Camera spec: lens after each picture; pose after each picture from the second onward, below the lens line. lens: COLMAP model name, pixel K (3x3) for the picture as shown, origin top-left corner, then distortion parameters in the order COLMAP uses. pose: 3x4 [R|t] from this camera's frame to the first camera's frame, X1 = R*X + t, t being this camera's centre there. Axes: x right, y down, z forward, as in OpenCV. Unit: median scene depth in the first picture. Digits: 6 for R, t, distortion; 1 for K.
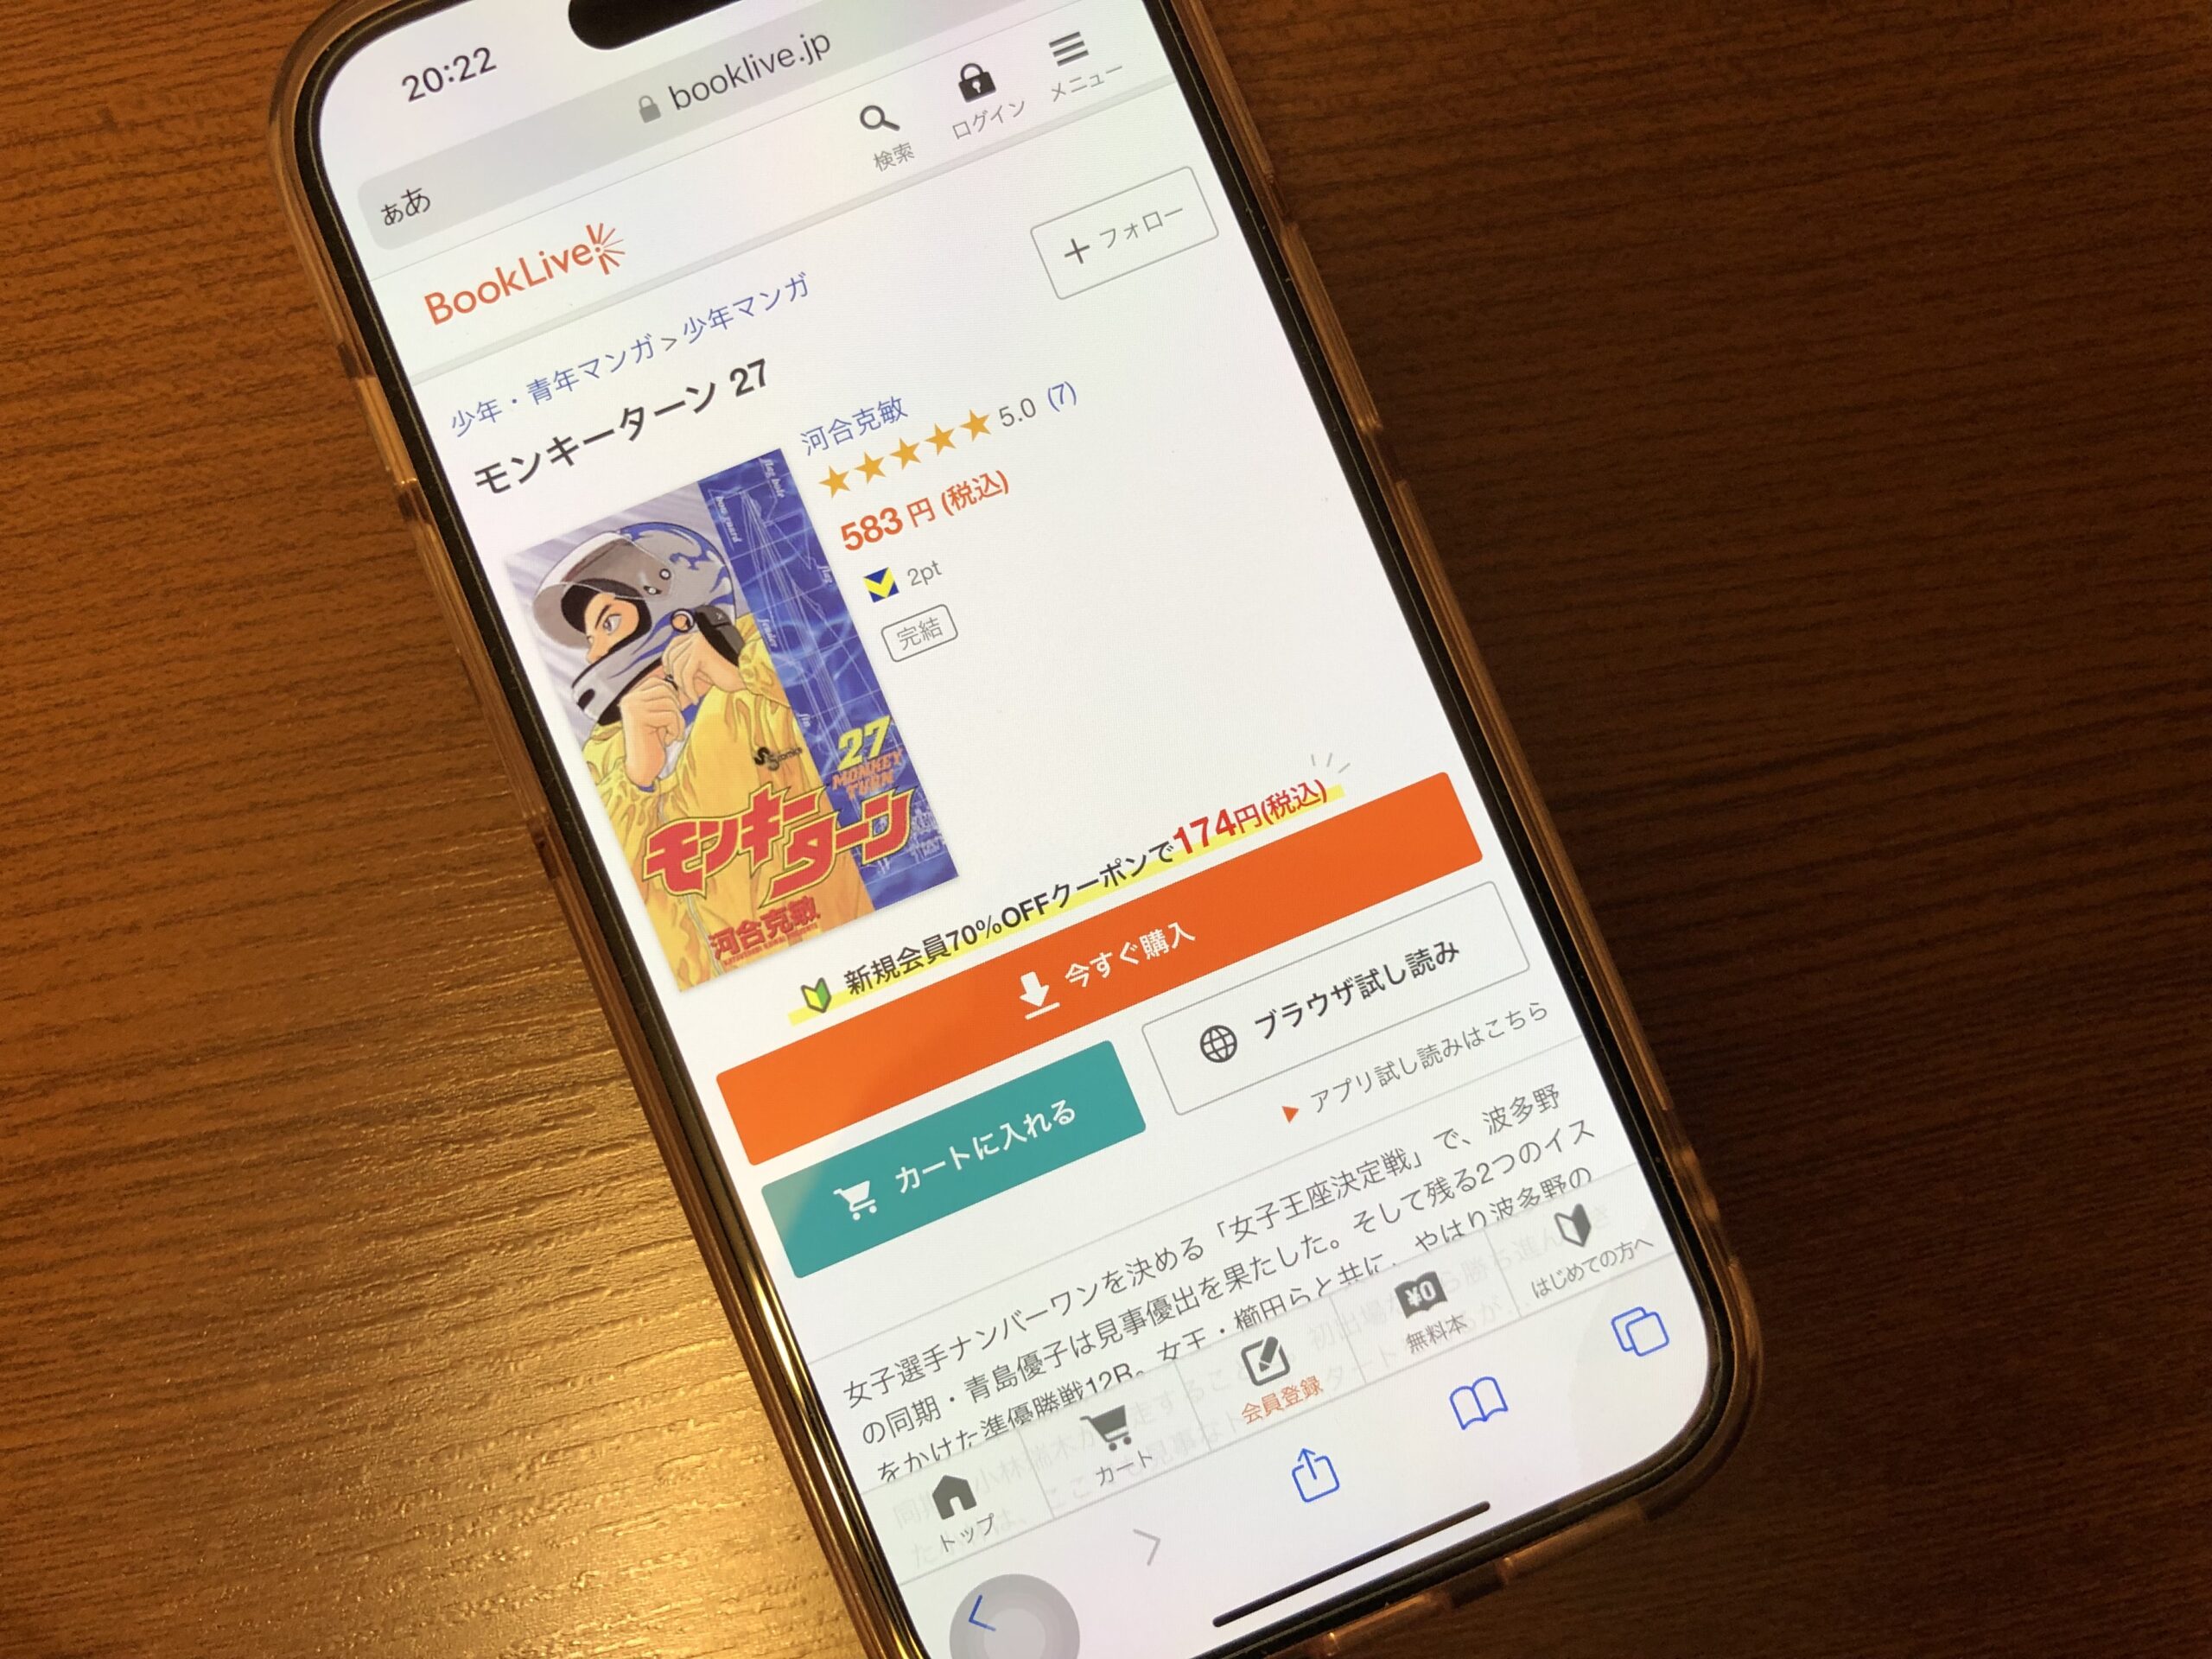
lens RADIAL K [[1817.2, 0, 1099.4], [0, 1817.2, 837.0], [0, 0, 1]] dist [-0.003548, 0.010130]
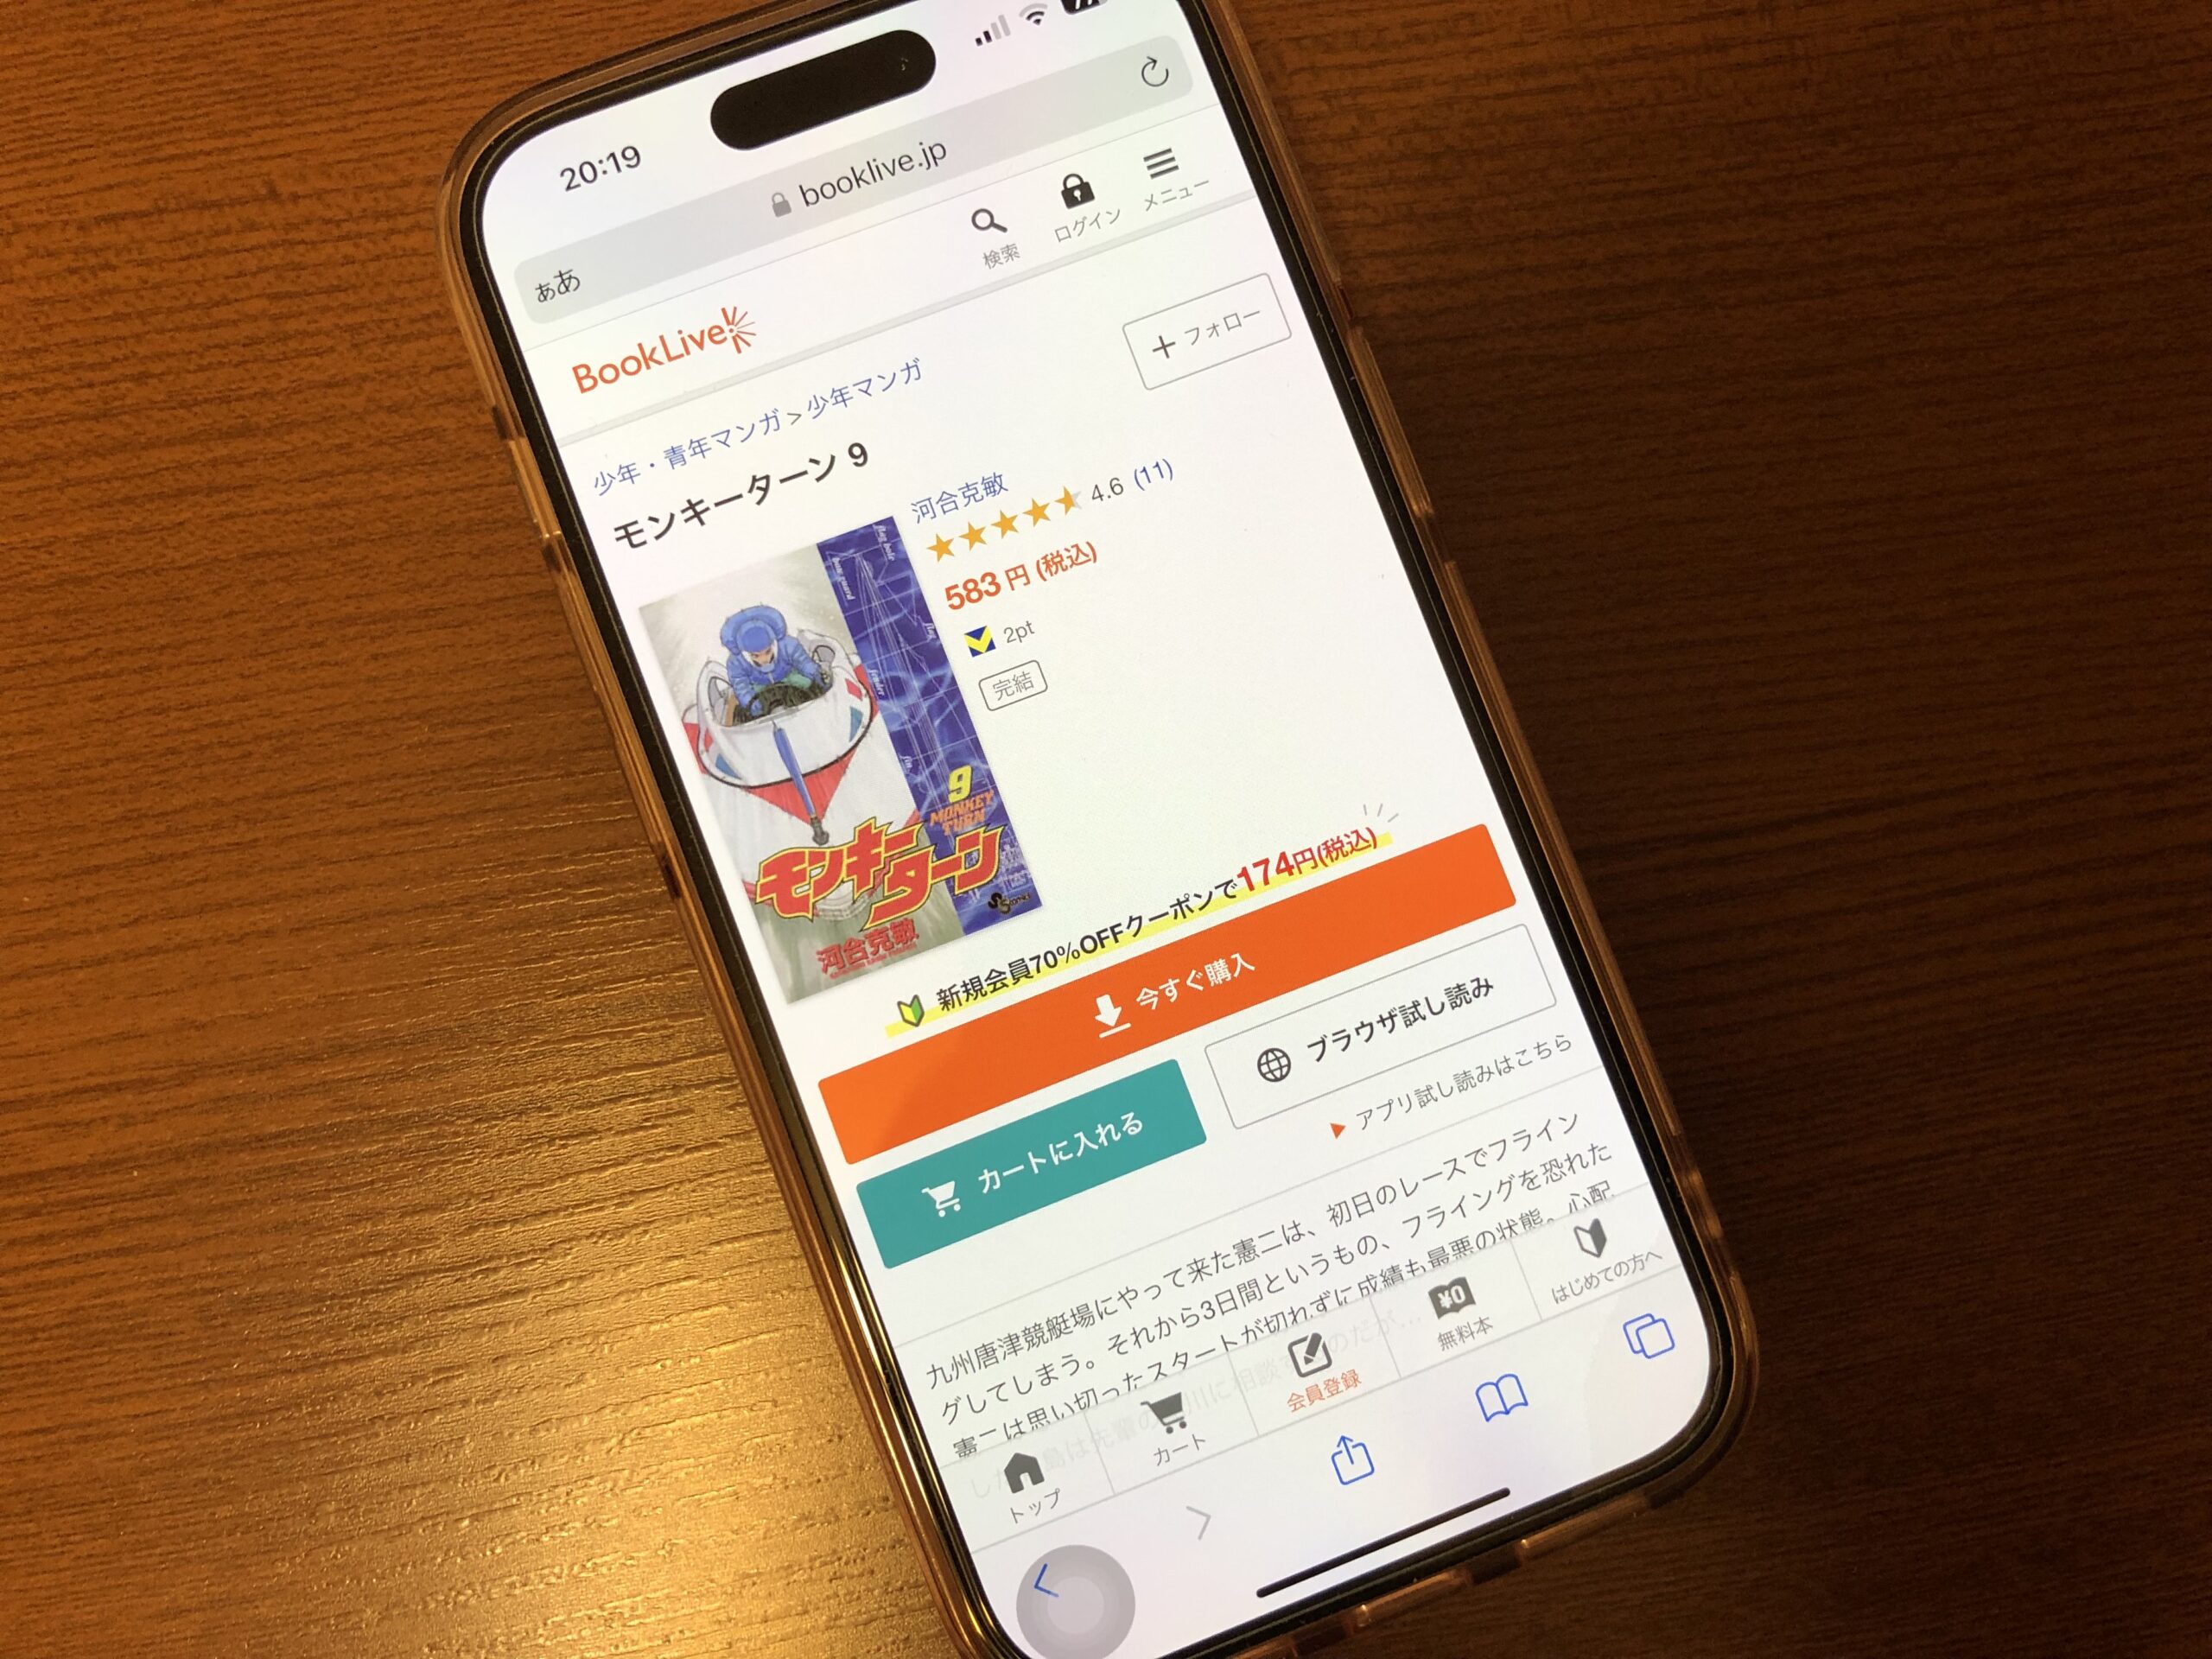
lens RADIAL K [[1812.7, 0, 1117.7], [0, 1812.7, 816.2], [0, 0, 1]] dist [0.003587, -0.001348]
pose [[0.999476, 0.028011, 0.016227, -0.045988], [-0.027629, 0.999346, -0.023311, -0.008063], [-0.016869, 0.022850, 0.999597, -0.092311]]
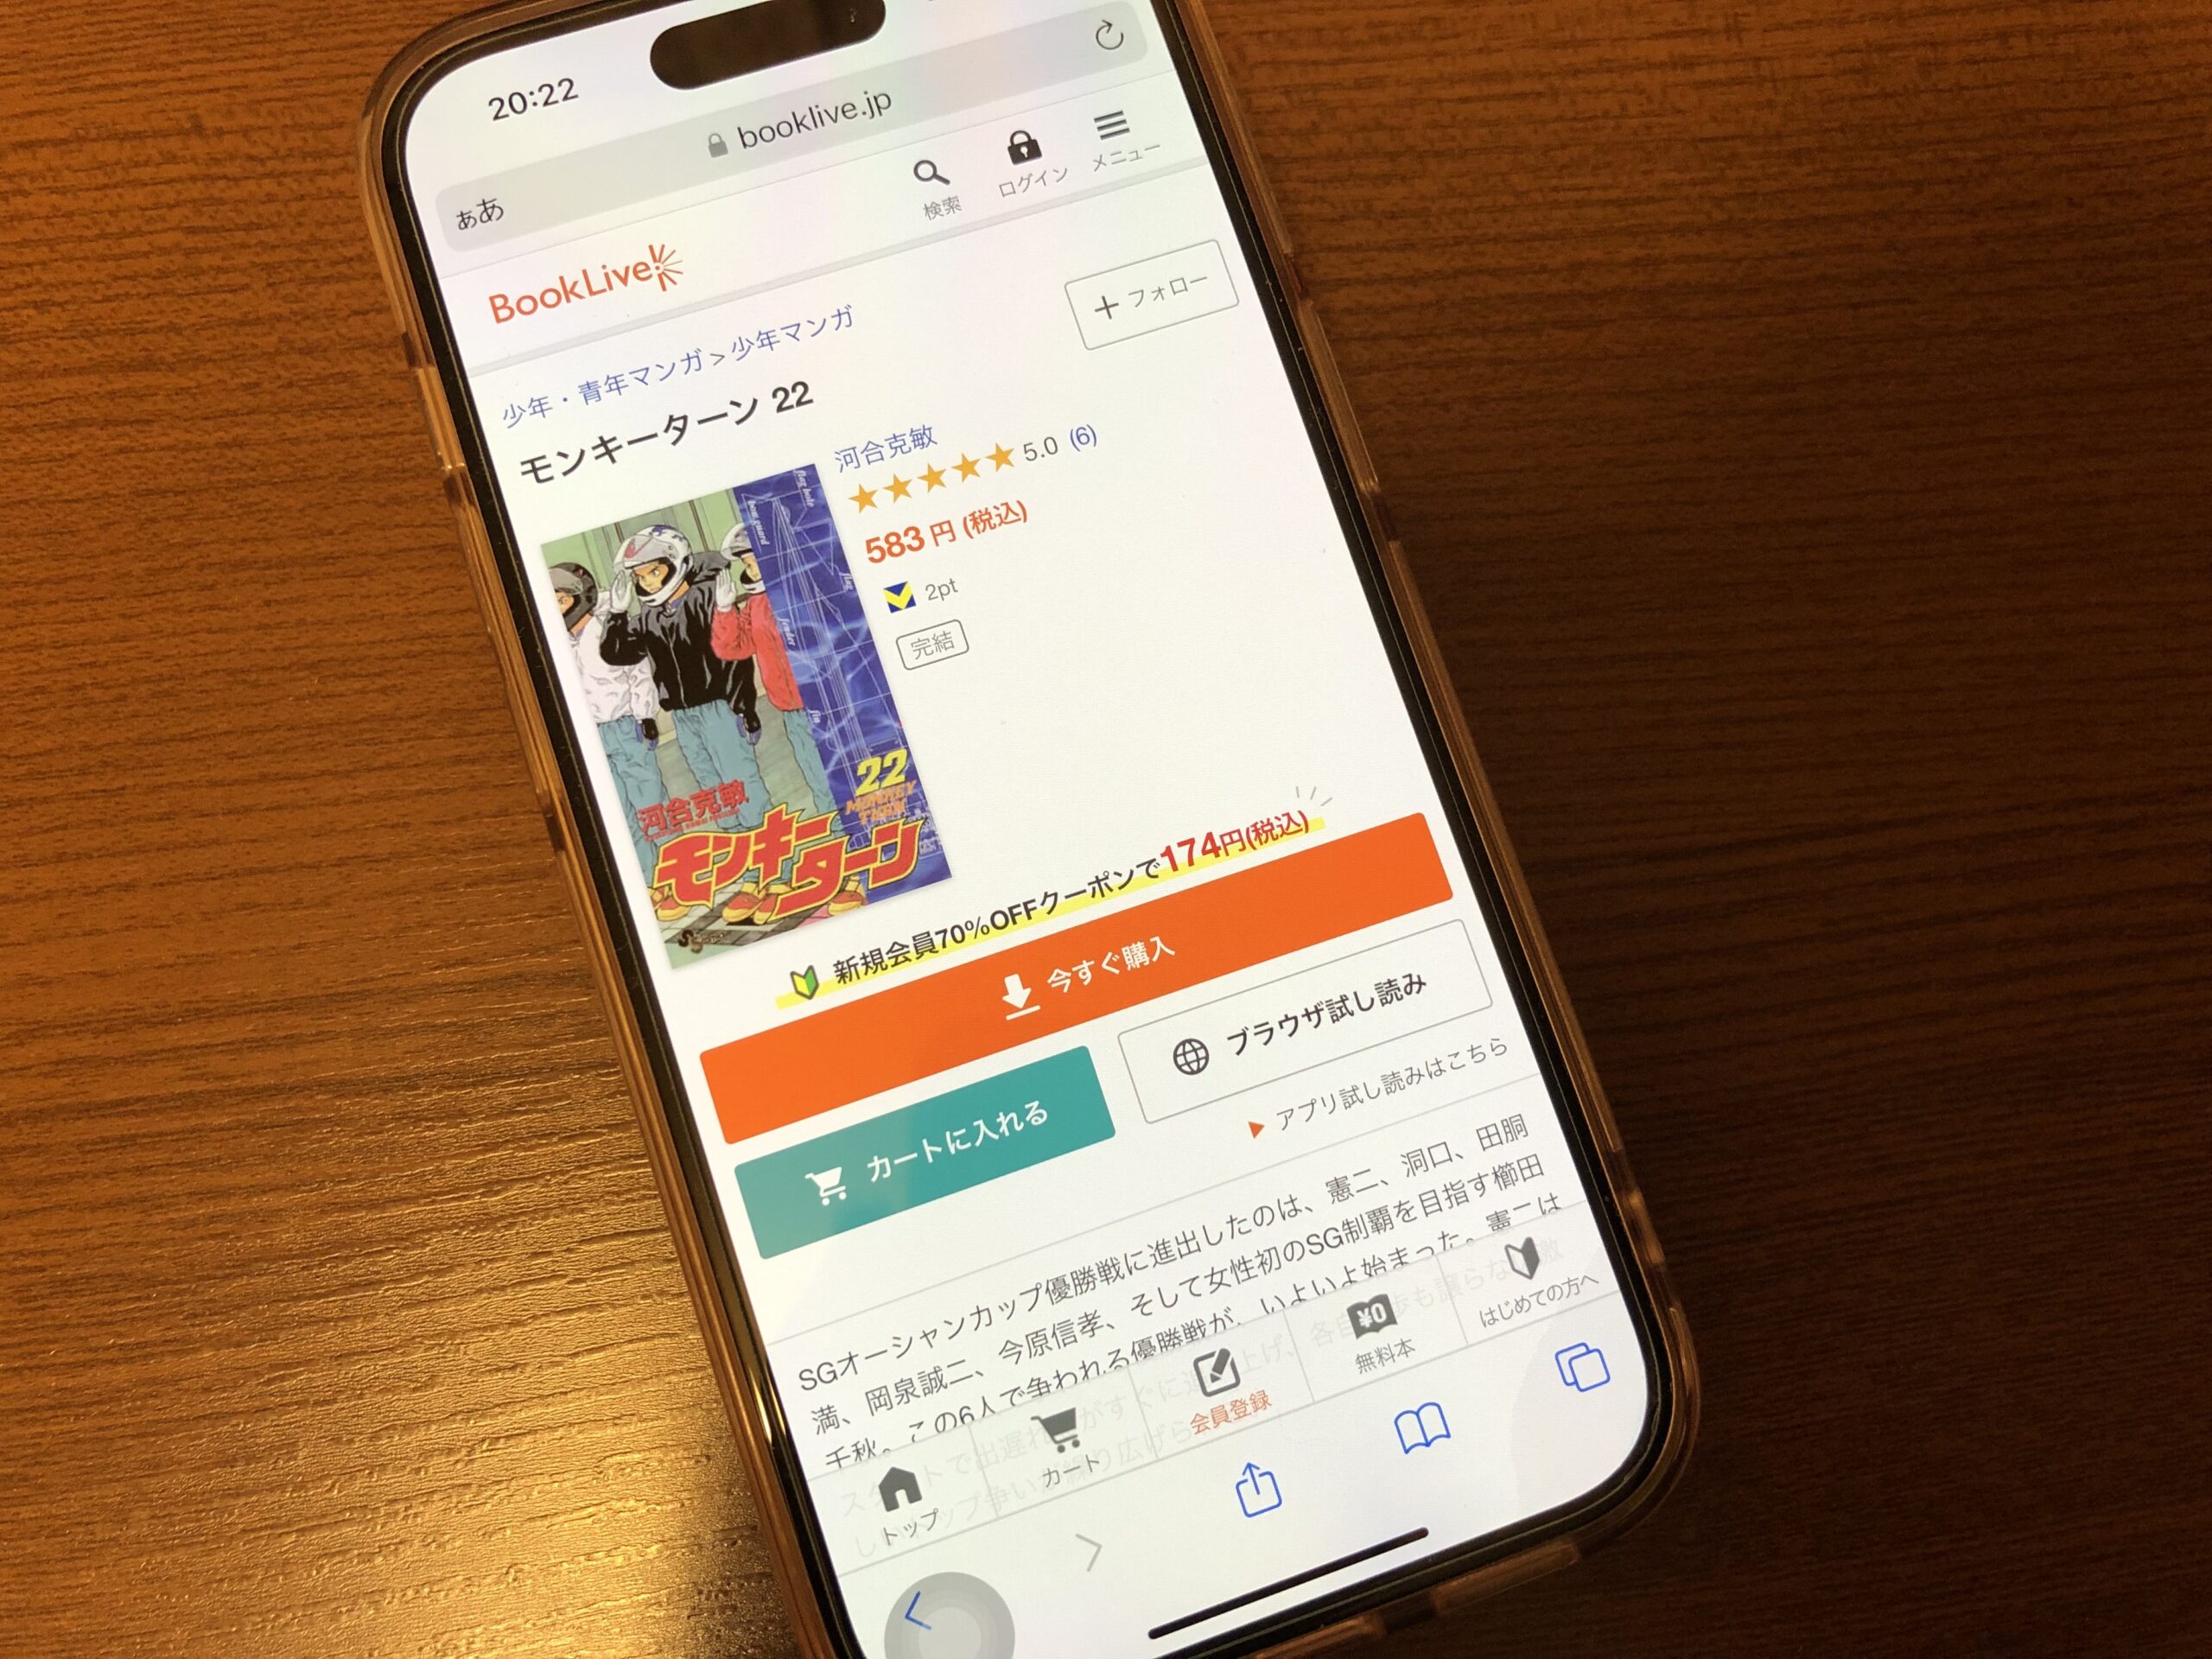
lens RADIAL K [[1811.0, 0, 1111.3], [0, 1811.0, 824.3], [0, 0, 1]] dist [0.001884, 0.002850]
pose [[0.996942, 0.072335, 0.029555, -0.017420], [-0.069212, 0.993002, -0.095686, 0.075037], [-0.036270, 0.093348, 0.994973, -0.031577]]
